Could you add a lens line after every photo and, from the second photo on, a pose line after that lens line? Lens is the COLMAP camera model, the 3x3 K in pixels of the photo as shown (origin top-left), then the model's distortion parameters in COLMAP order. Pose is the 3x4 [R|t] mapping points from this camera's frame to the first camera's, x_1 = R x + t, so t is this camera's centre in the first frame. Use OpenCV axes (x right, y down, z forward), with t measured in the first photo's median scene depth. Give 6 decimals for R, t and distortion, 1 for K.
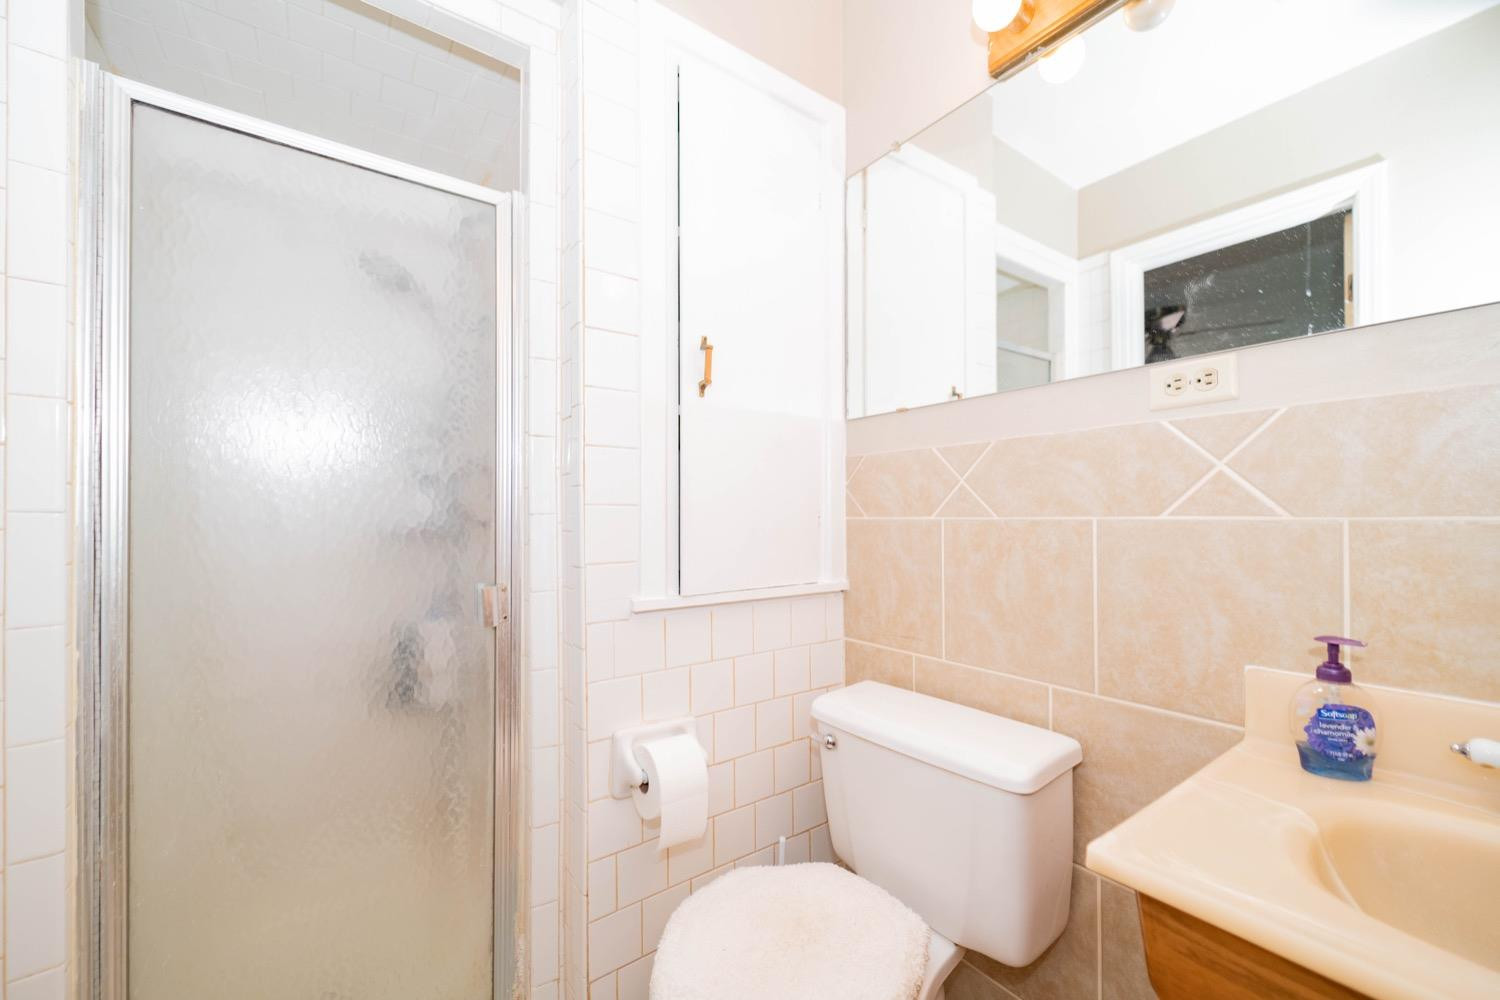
lens RADIAL K [[594.3, 0, 741.8], [0, 594.3, 507.8], [0, 0, 1]] dist [0.000141, -0.001250]
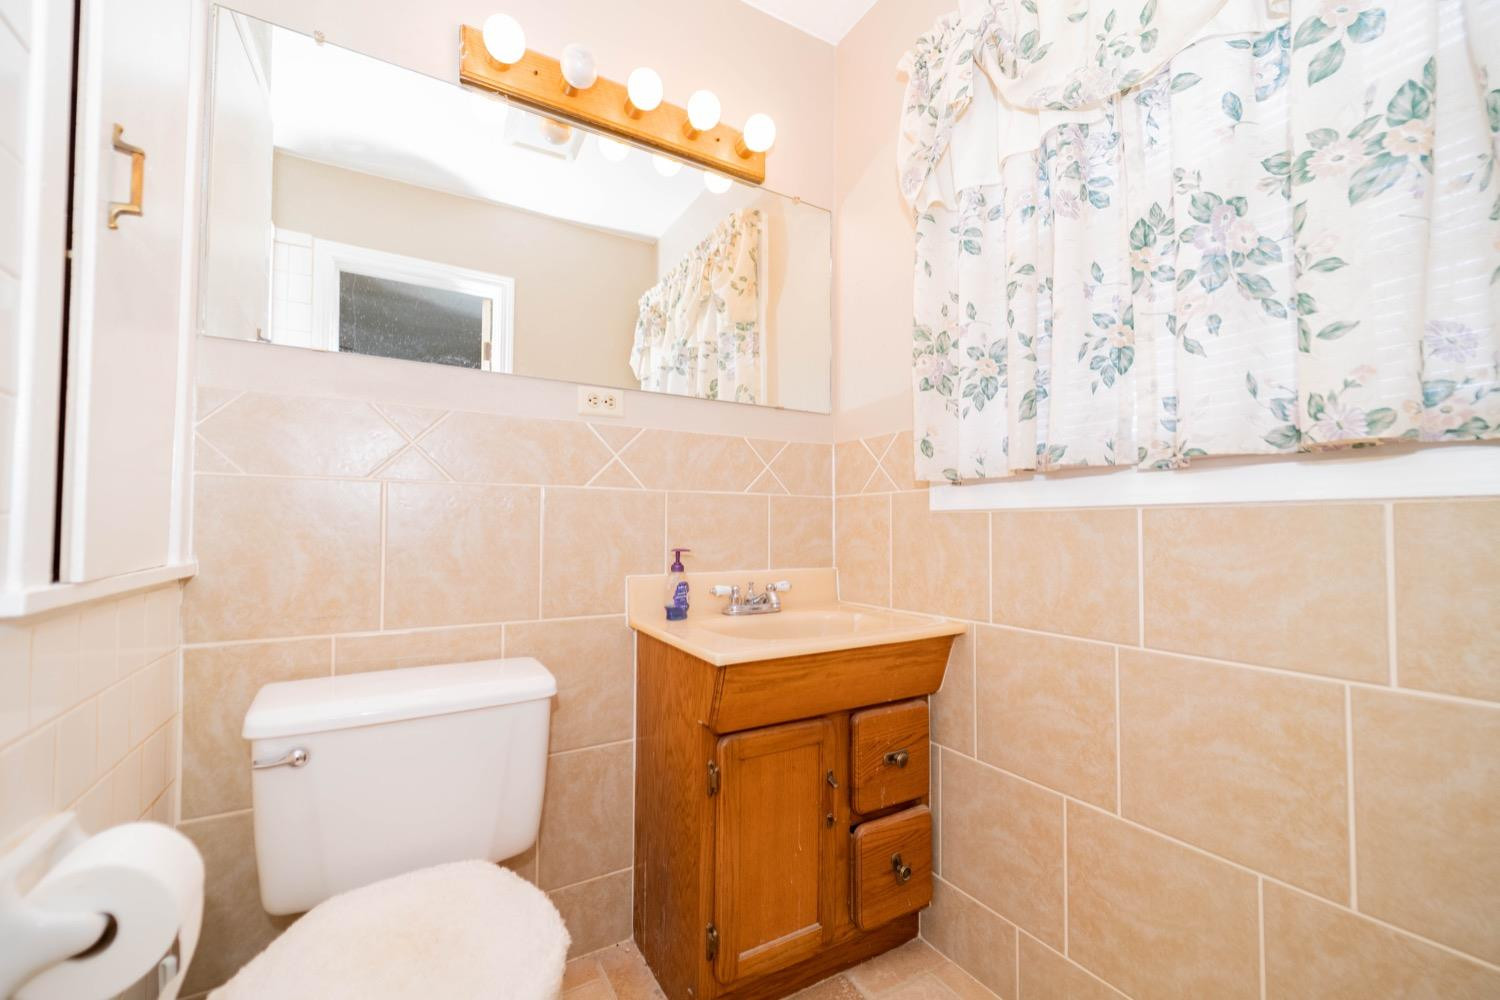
lens RADIAL K [[608.0, 0, 750.0], [0, 608.0, 500.0], [0, 0, 1]] dist [0.018116, -0.000135]
pose [[0.094706, 0.050012, 0.994248, -0.691814], [-0.017214, 0.998670, -0.048595, 0.104464], [-0.995356, -0.012513, 0.095441, 0.399662]]
